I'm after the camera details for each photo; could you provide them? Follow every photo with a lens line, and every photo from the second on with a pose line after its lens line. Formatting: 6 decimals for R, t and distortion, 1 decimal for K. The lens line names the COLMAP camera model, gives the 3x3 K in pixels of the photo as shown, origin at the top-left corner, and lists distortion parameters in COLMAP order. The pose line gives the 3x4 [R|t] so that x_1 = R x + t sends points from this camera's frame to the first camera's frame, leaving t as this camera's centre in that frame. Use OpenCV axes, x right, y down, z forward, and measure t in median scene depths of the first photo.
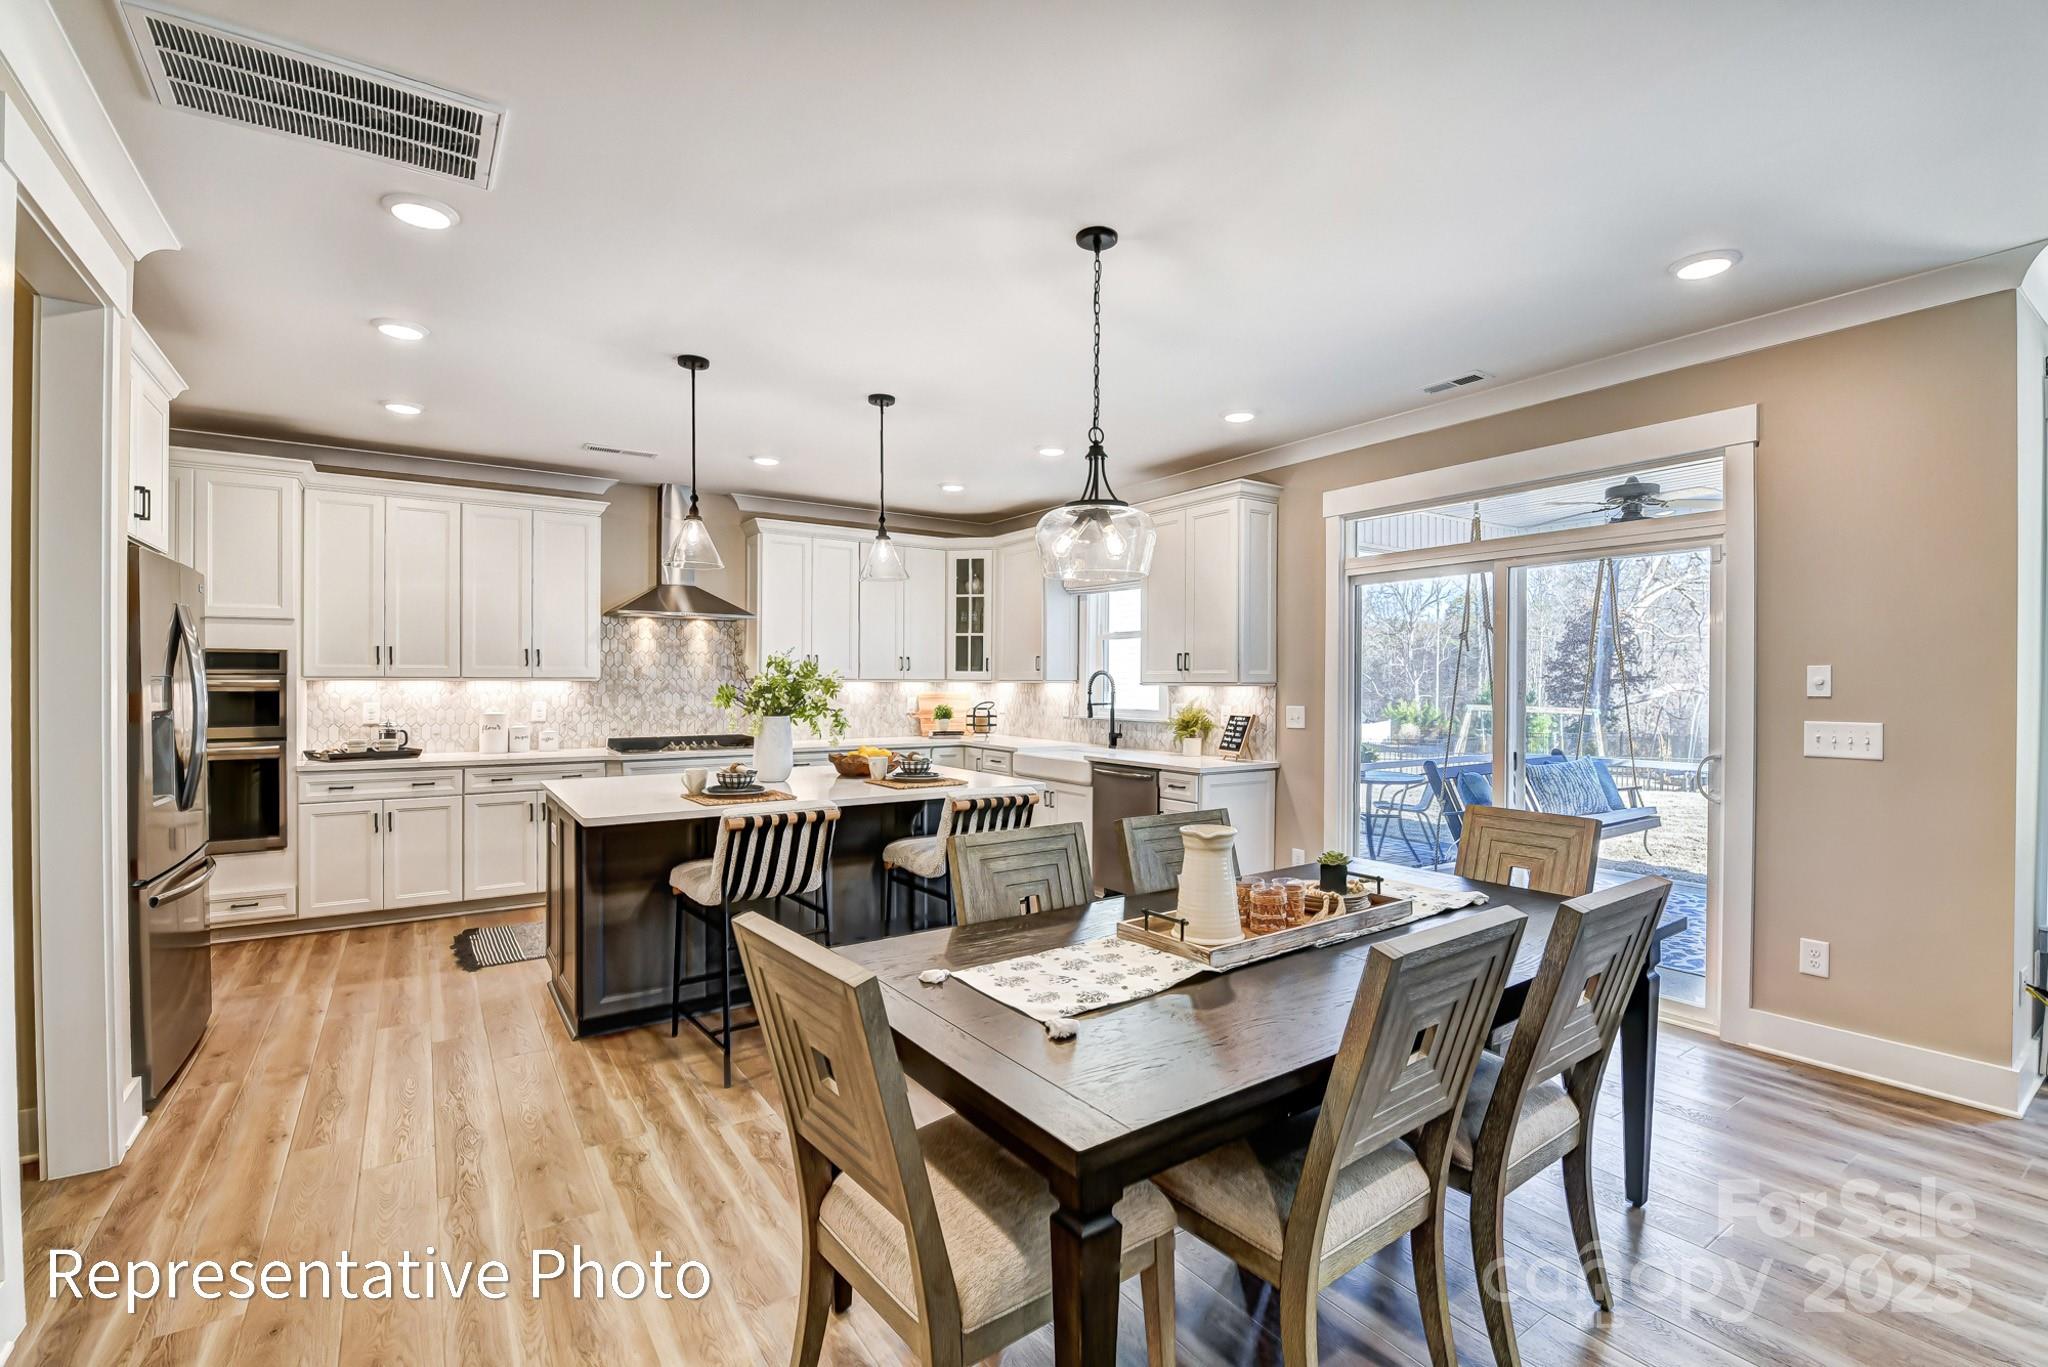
lens RADIAL K [[900.4, 0, 1034.7], [0, 900.4, 681.0], [0, 0, 1]] dist [-0.001206, -0.011425]
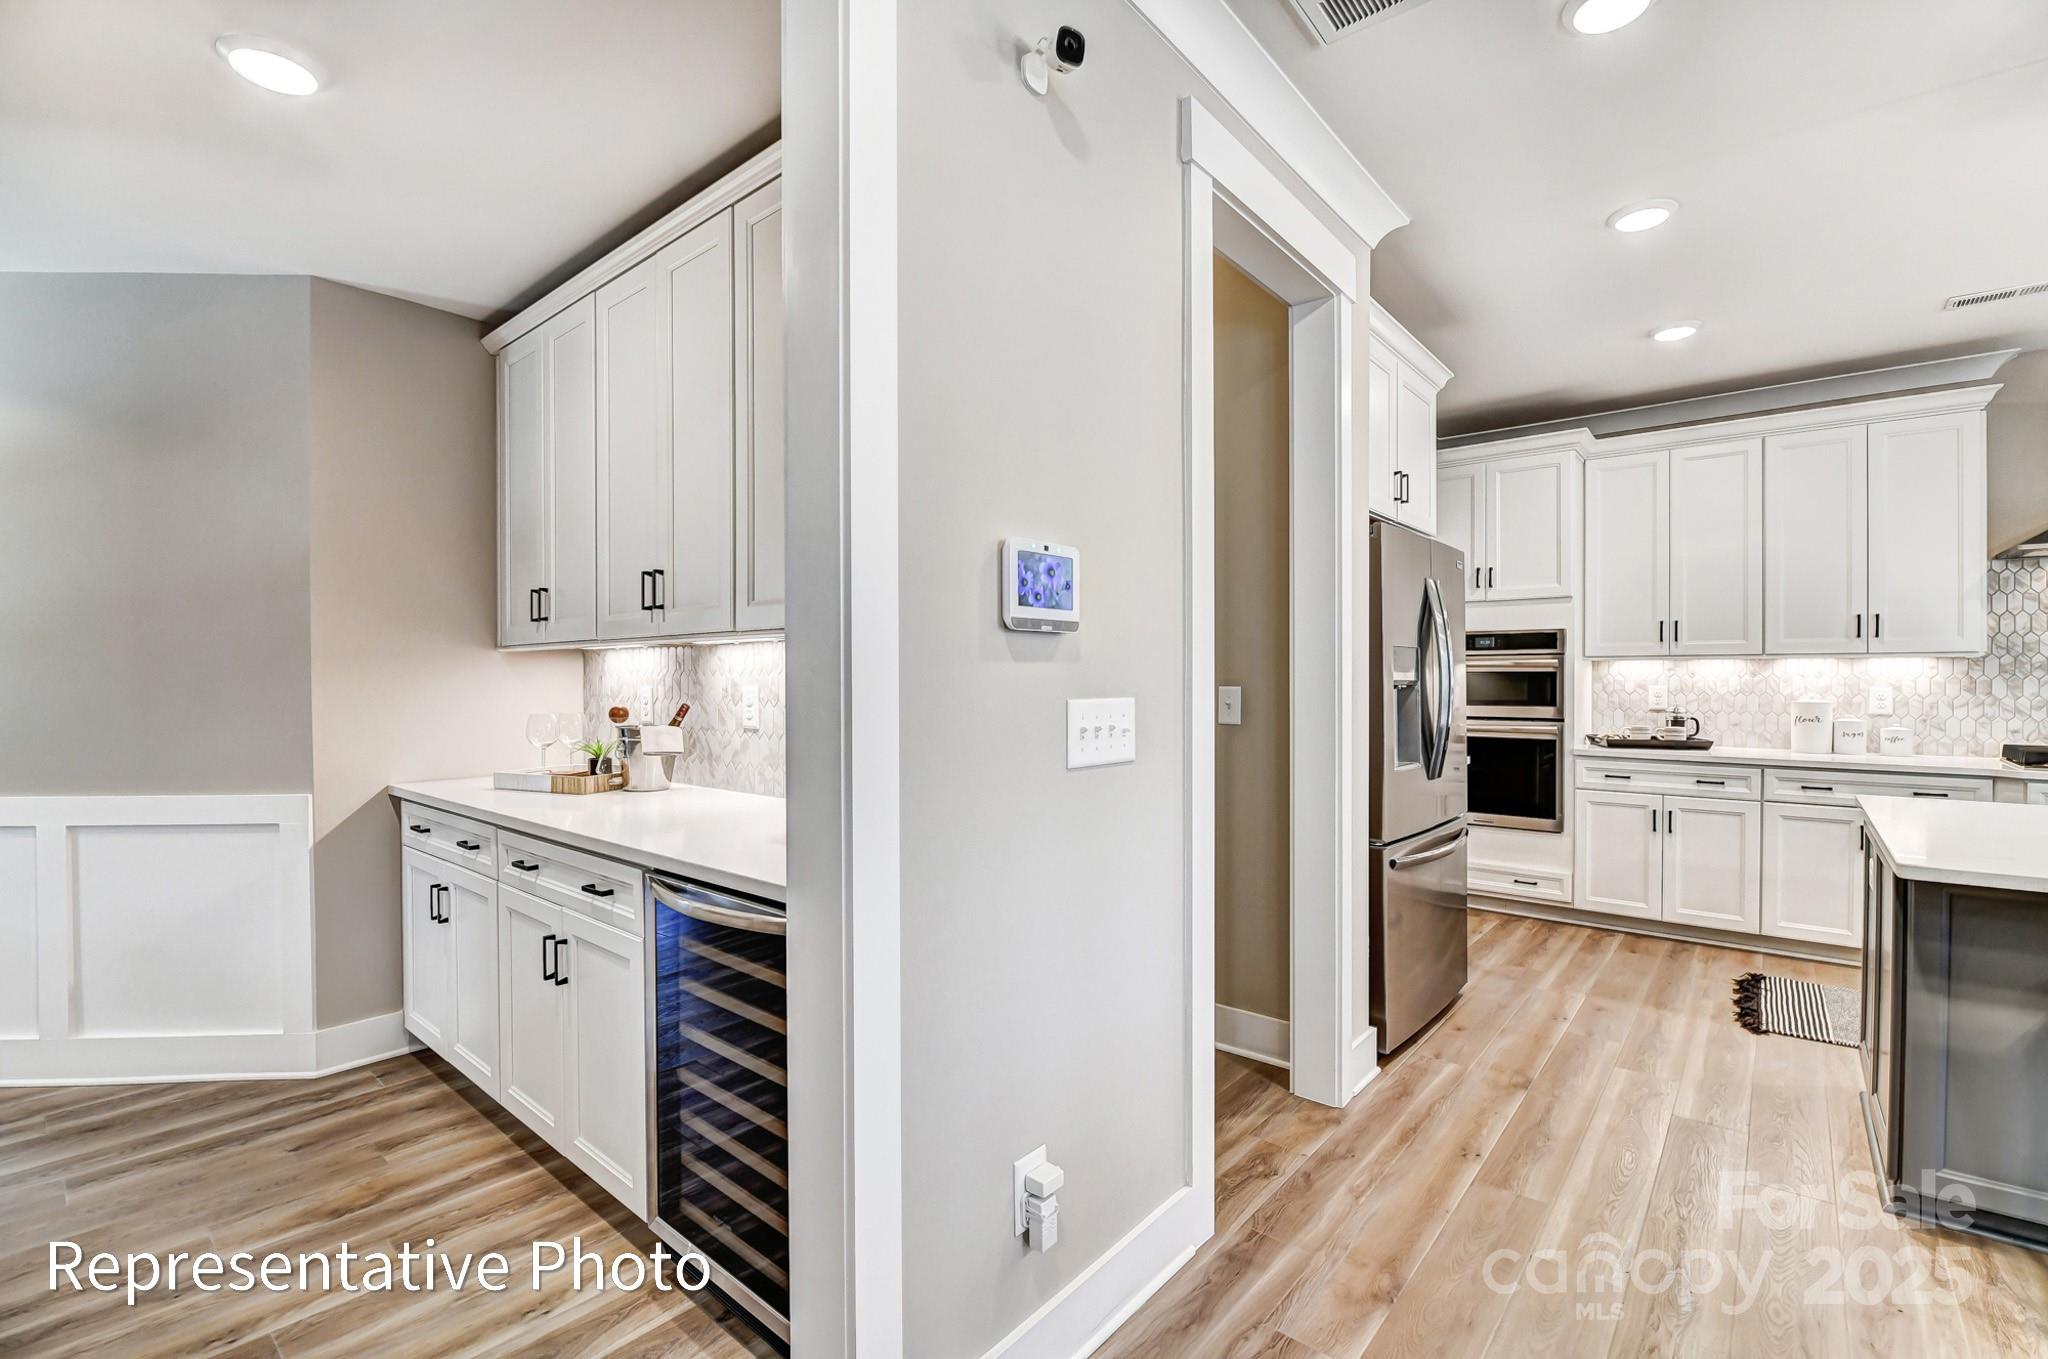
lens RADIAL K [[888.0, 0, 1047.5], [0, 888.0, 682.5], [0, 0, 1]] dist [0.001354, -0.010018]
pose [[0.274145, 0.002524, -0.961685, -0.055454], [0.002047, 0.999993, 0.003208, 0.017353], [0.961686, -0.002848, 0.274138, 0.172845]]
